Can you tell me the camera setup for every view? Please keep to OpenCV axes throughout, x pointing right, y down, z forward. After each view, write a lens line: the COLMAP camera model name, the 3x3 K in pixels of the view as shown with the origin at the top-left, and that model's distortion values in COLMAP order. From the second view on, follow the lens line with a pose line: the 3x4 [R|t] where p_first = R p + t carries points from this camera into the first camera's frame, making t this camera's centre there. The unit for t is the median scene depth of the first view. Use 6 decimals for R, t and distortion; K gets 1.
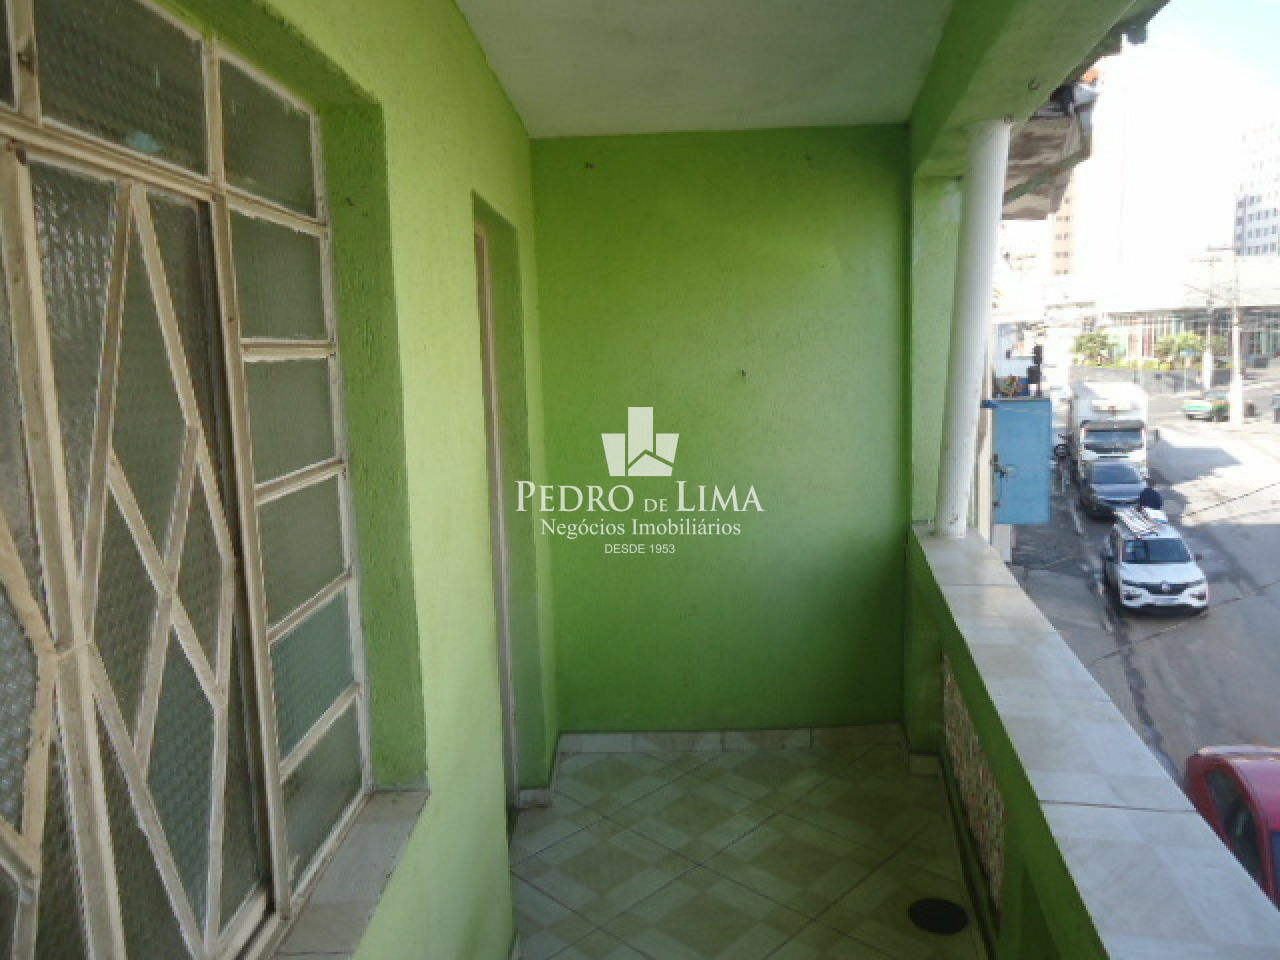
lens RADIAL K [[956.3, 0, 640.0], [0, 956.3, 480.0], [0, 0, 1]] dist [0.000882, 0.004035]
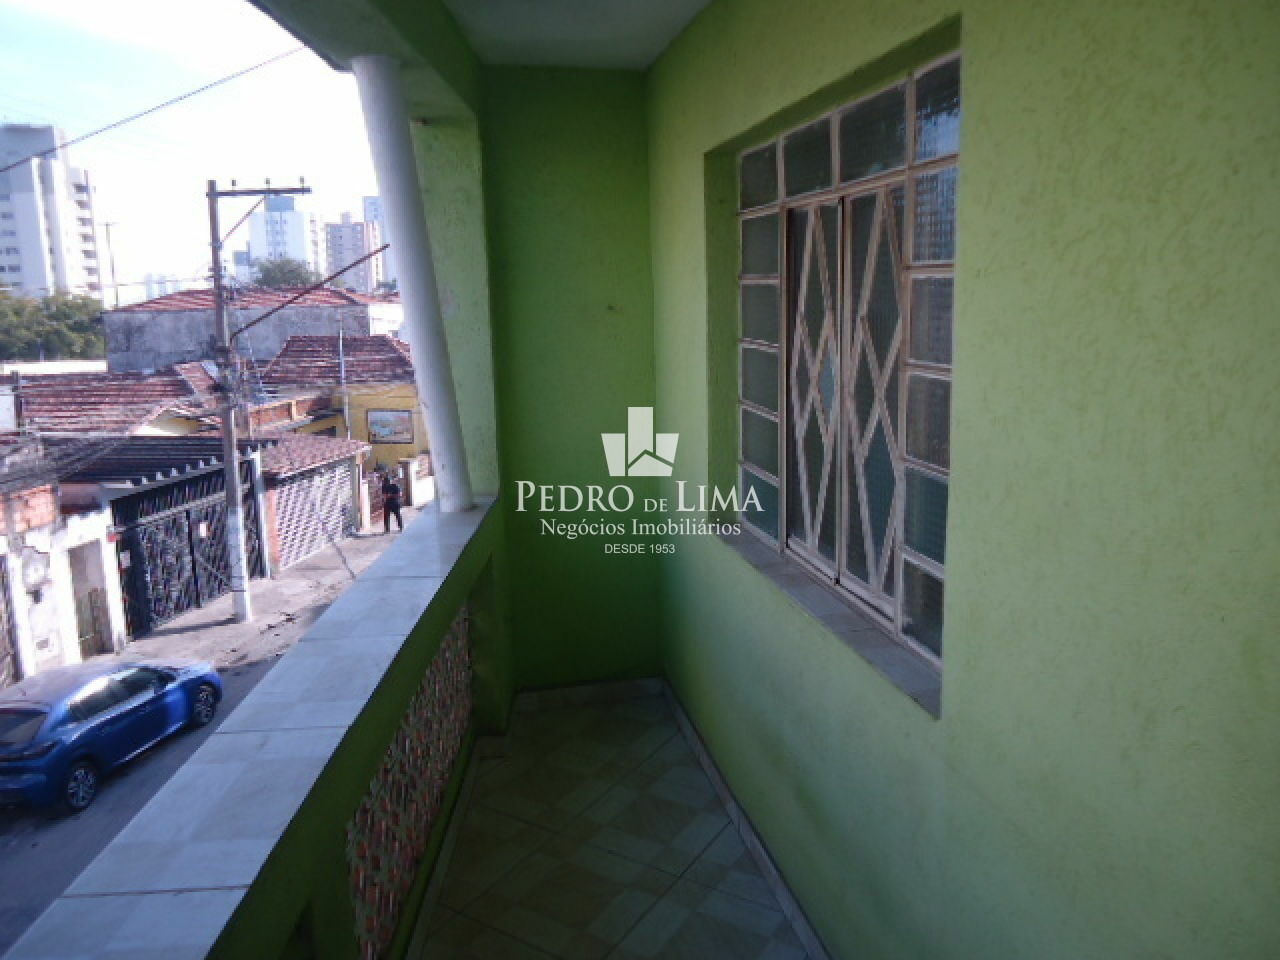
lens RADIAL K [[956.3, 0, 640.0], [0, 956.3, 480.0], [0, 0, 1]] dist [0.000882, 0.004035]
pose [[-0.977180, 0.105503, -0.184357, 0.288834], [0.036989, 0.939185, 0.341414, -0.322612], [0.209165, 0.326804, -0.921655, 2.195806]]
